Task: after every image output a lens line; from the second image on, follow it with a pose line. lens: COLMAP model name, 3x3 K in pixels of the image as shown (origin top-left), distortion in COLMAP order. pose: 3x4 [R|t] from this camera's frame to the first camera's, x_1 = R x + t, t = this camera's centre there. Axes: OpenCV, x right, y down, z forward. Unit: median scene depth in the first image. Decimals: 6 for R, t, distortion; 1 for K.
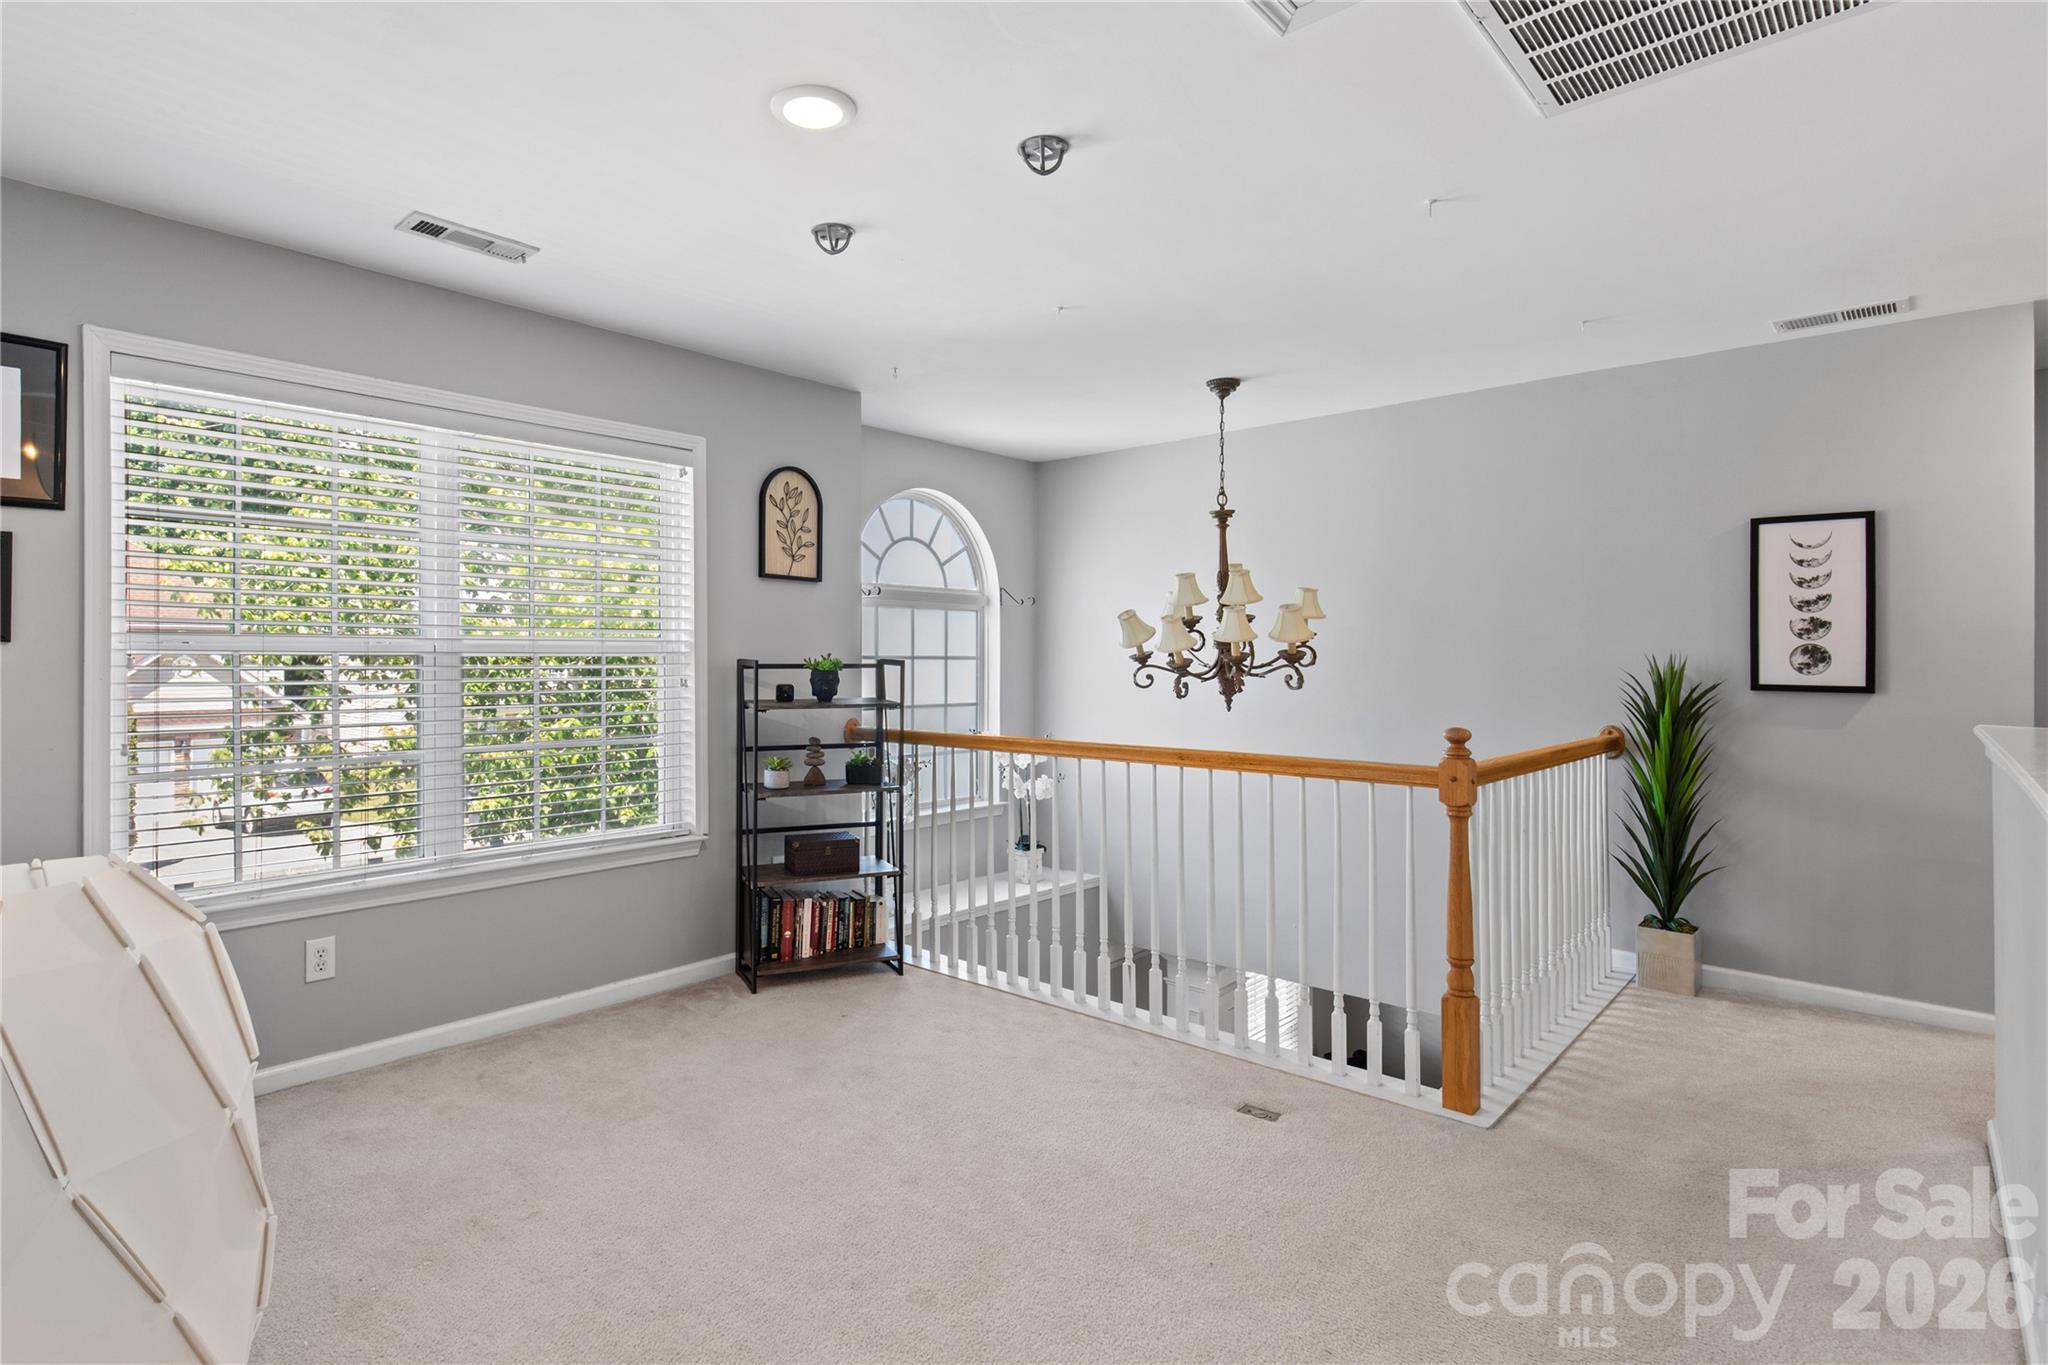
lens RADIAL K [[943.2, 0, 1018.6], [0, 943.2, 688.0], [0, 0, 1]] dist [0.002066, -0.000132]
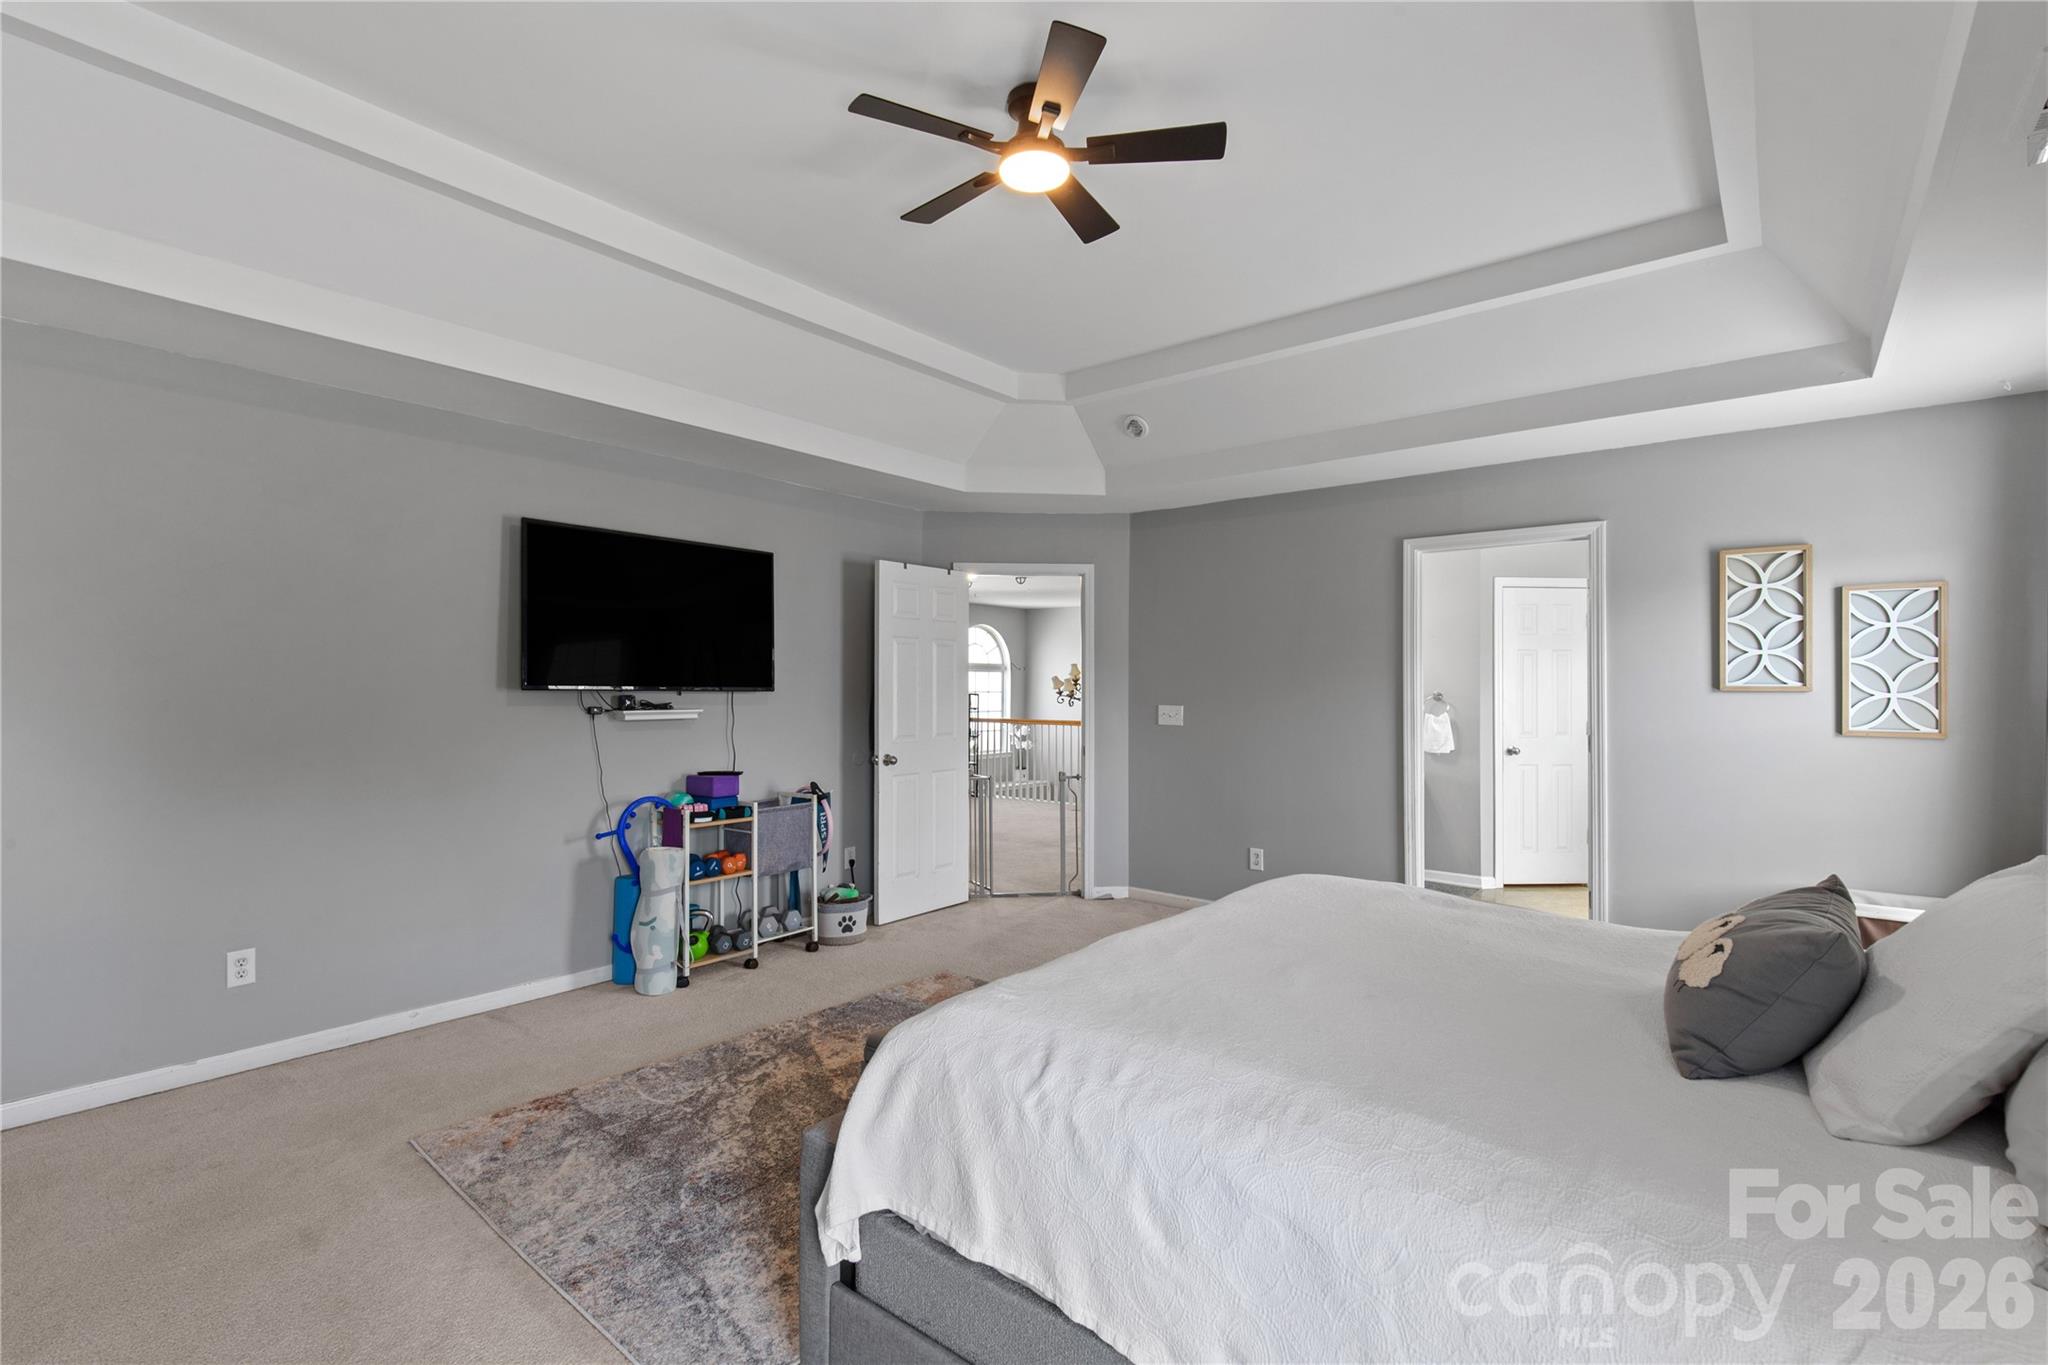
lens RADIAL K [[943.2, 0, 1018.6], [0, 943.2, 688.0], [0, 0, 1]] dist [0.002066, -0.000132]
pose [[0.999817, 0.004880, -0.018503, 0.057634], [-0.005094, 0.999921, -0.011487, -0.014259], [0.018446, 0.011579, 0.999763, -1.809829]]
